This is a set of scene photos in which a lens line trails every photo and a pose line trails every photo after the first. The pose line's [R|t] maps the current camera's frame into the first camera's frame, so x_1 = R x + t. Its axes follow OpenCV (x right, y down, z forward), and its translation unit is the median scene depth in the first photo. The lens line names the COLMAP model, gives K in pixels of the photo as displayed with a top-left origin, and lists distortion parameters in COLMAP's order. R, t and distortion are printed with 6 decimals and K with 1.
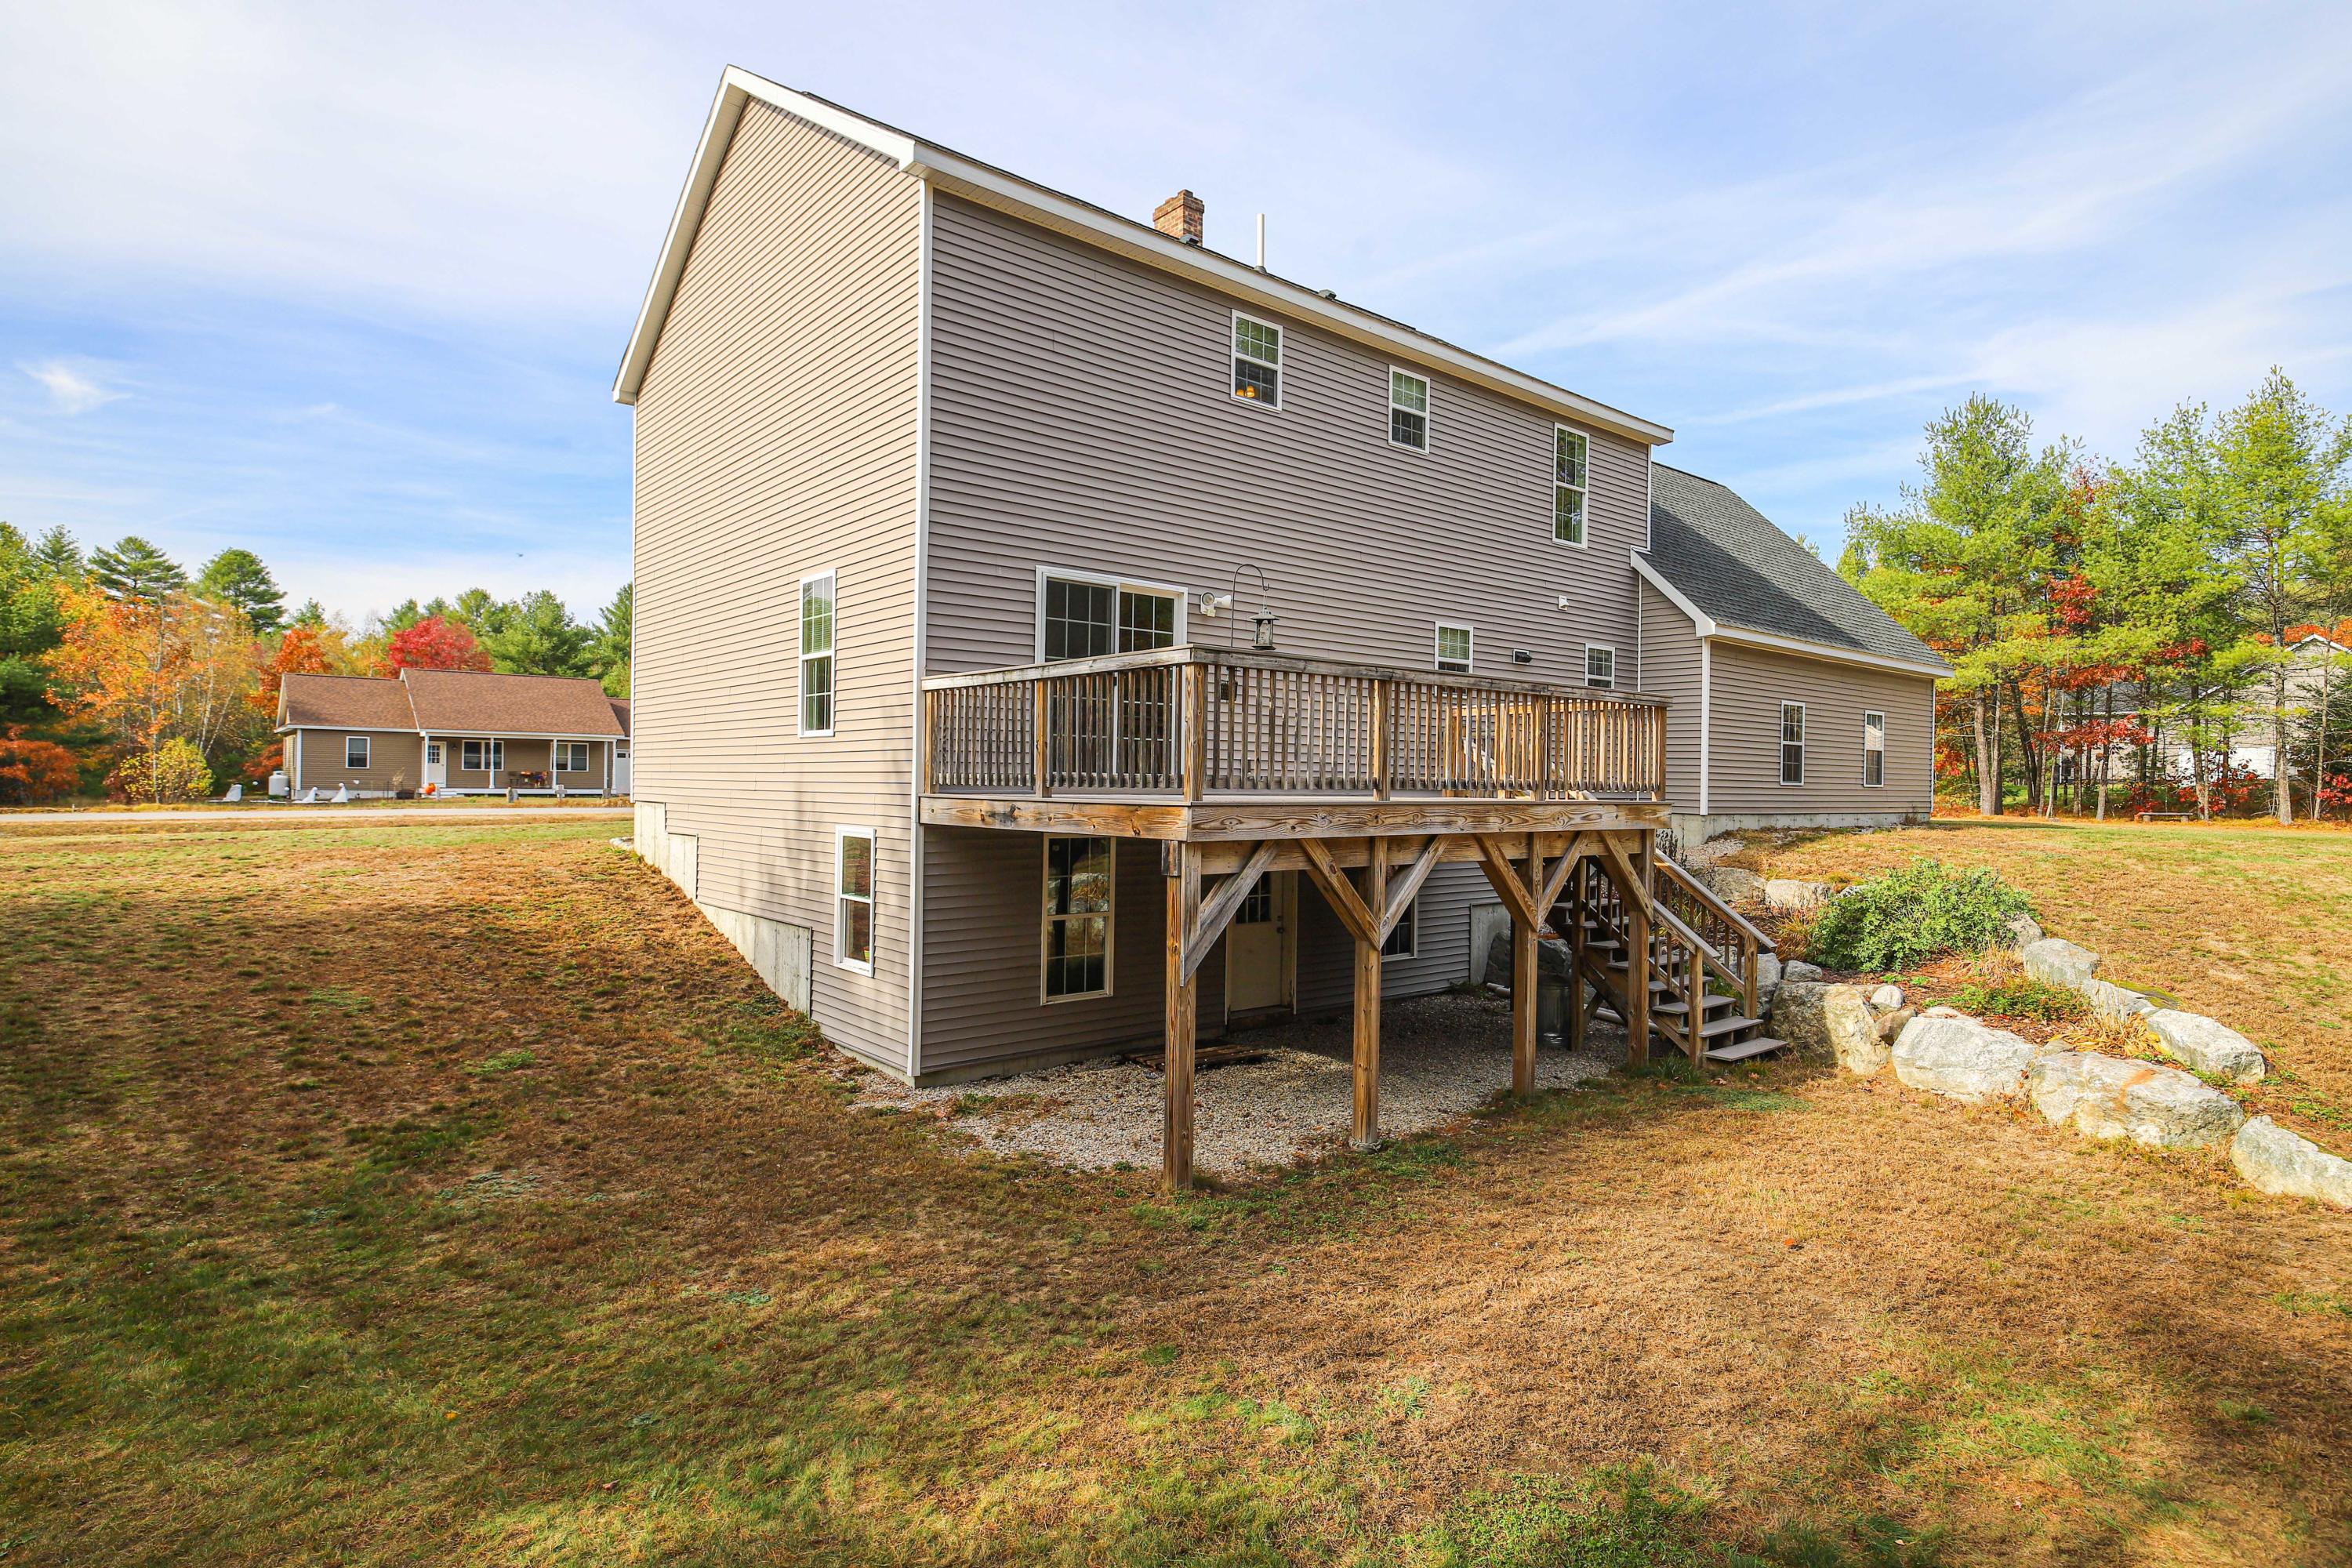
lens RADIAL K [[1220.3, 0, 1179.7], [0, 1220.3, 788.1], [0, 0, 1]] dist [0.001695, 0.000109]
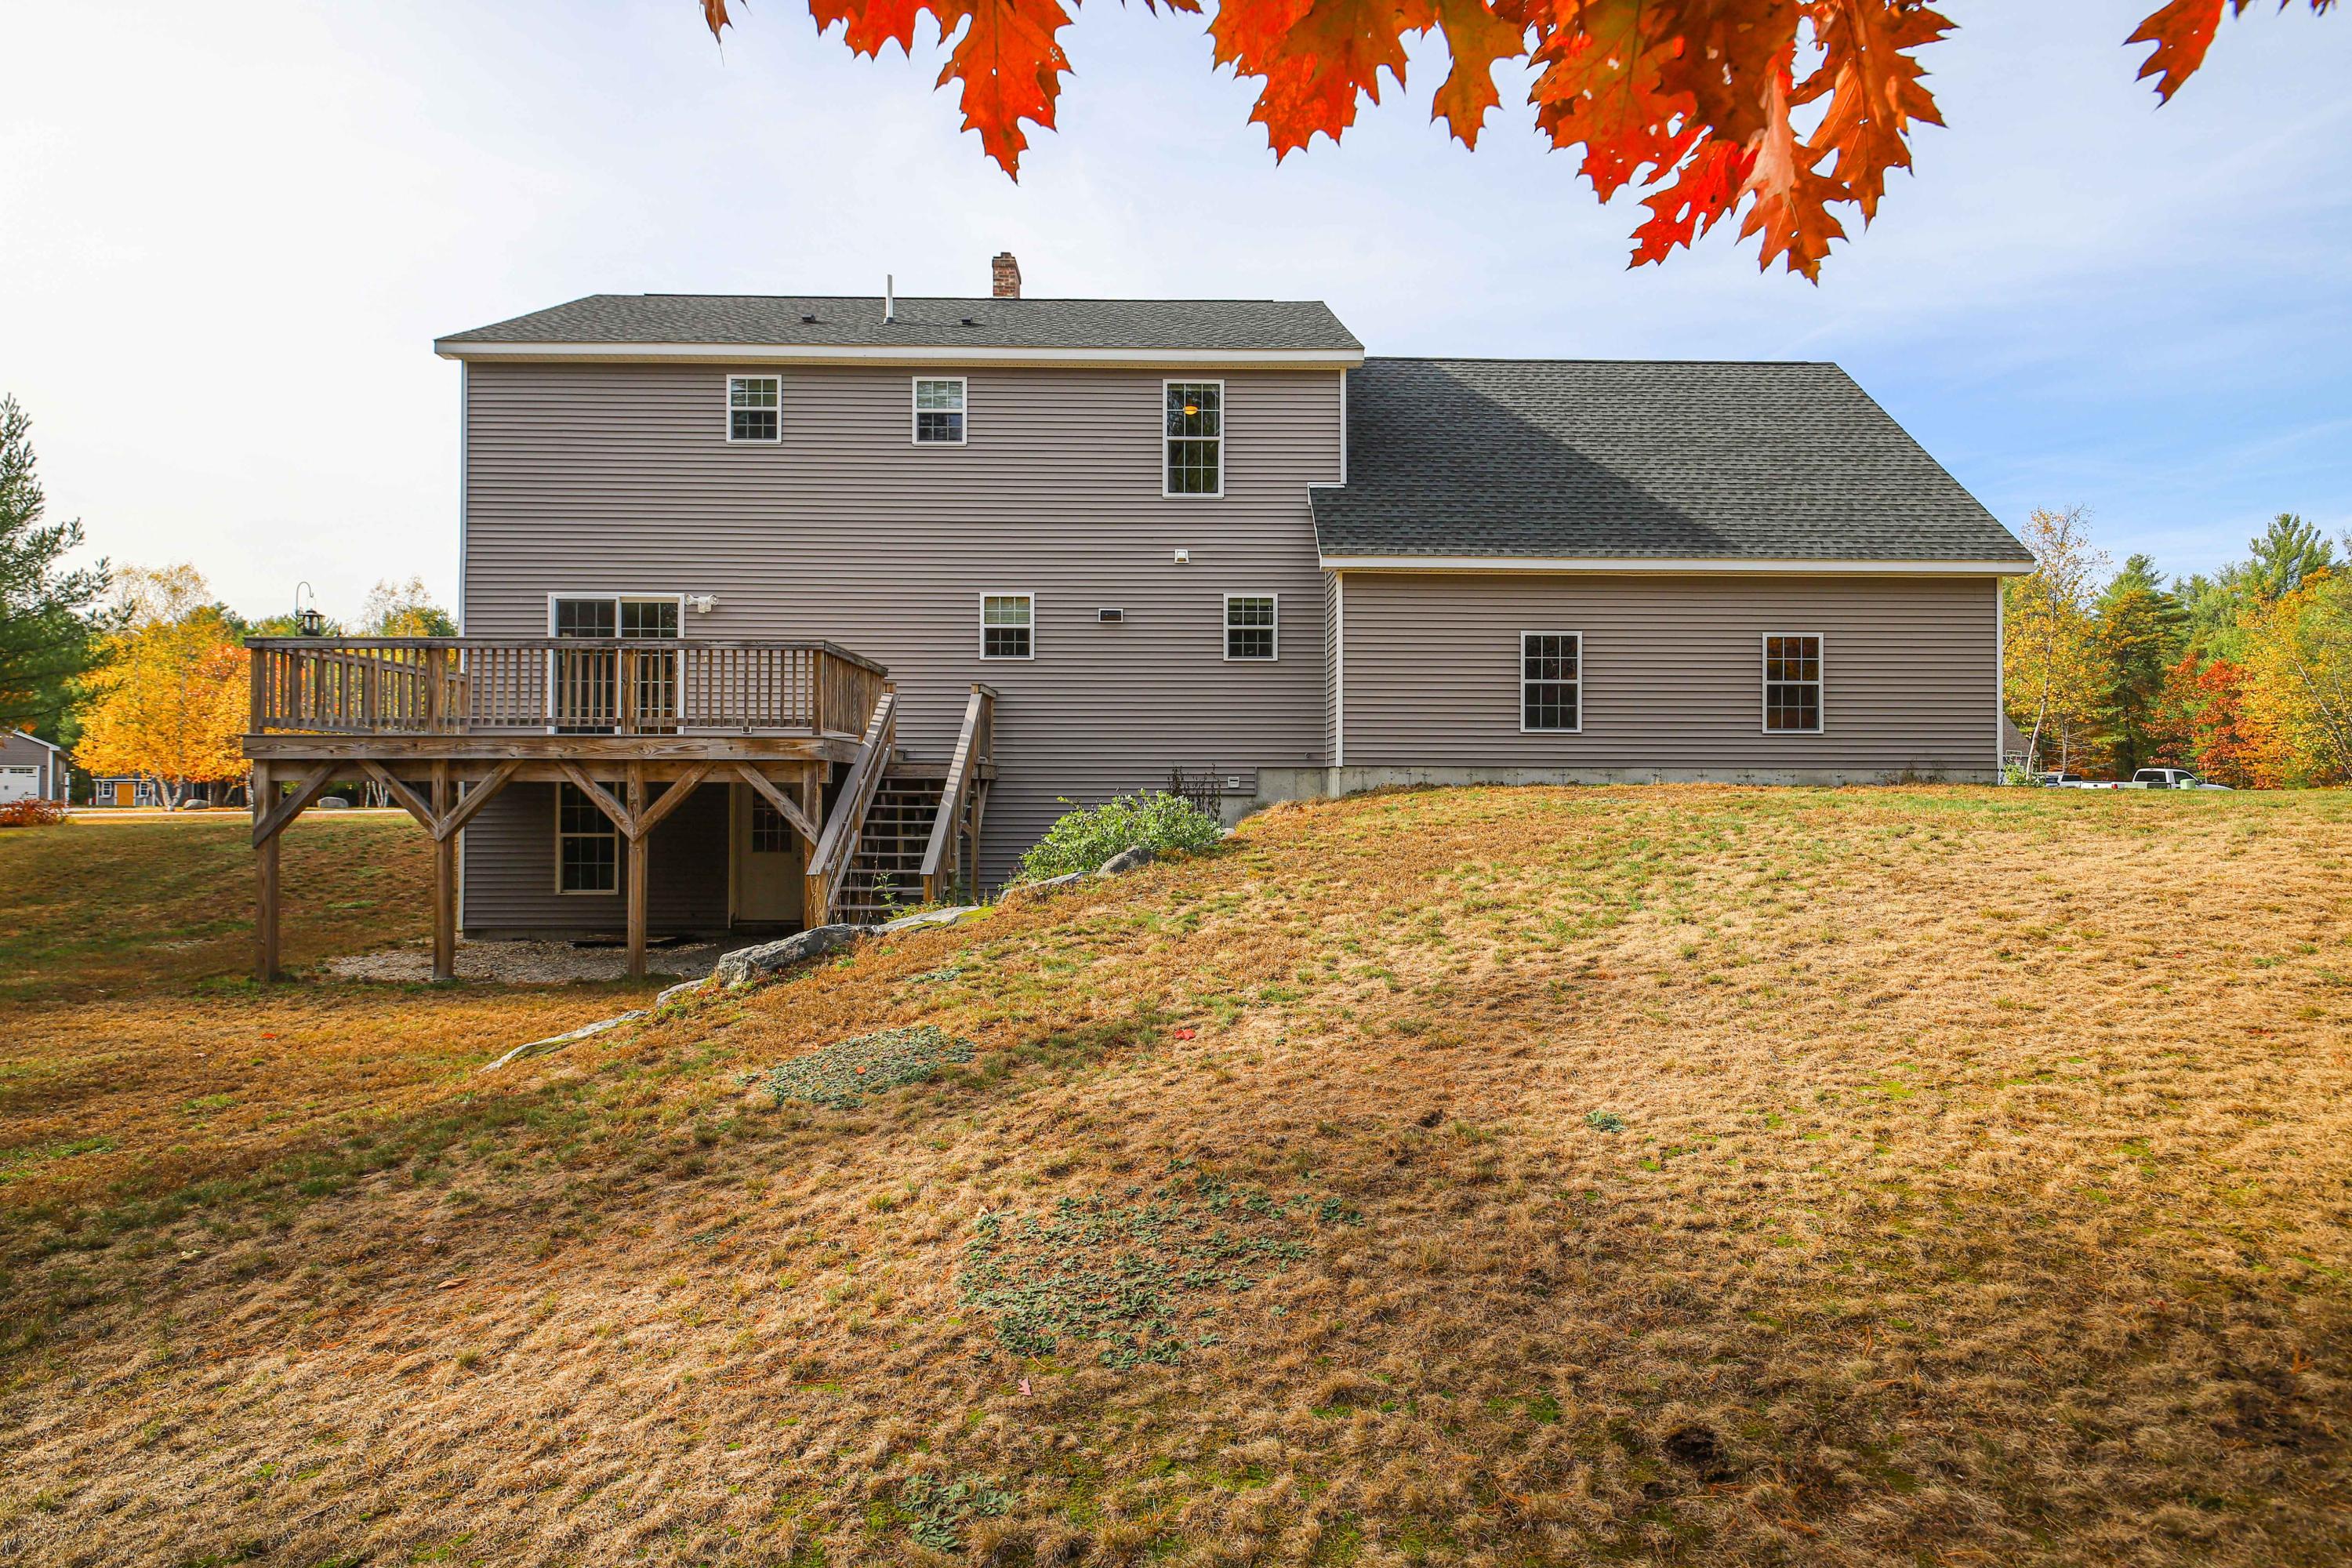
lens RADIAL K [[1114.0, 0, 1178.2], [0, 1114.0, 788.9], [0, 0, 1]] dist [0.000778, -0.000038]
pose [[0.776275, -0.013901, -0.630242, 1.064015], [0.004040, 0.999846, -0.017076, 0.064284], [0.630382, 0.010709, 0.776211, 0.357571]]
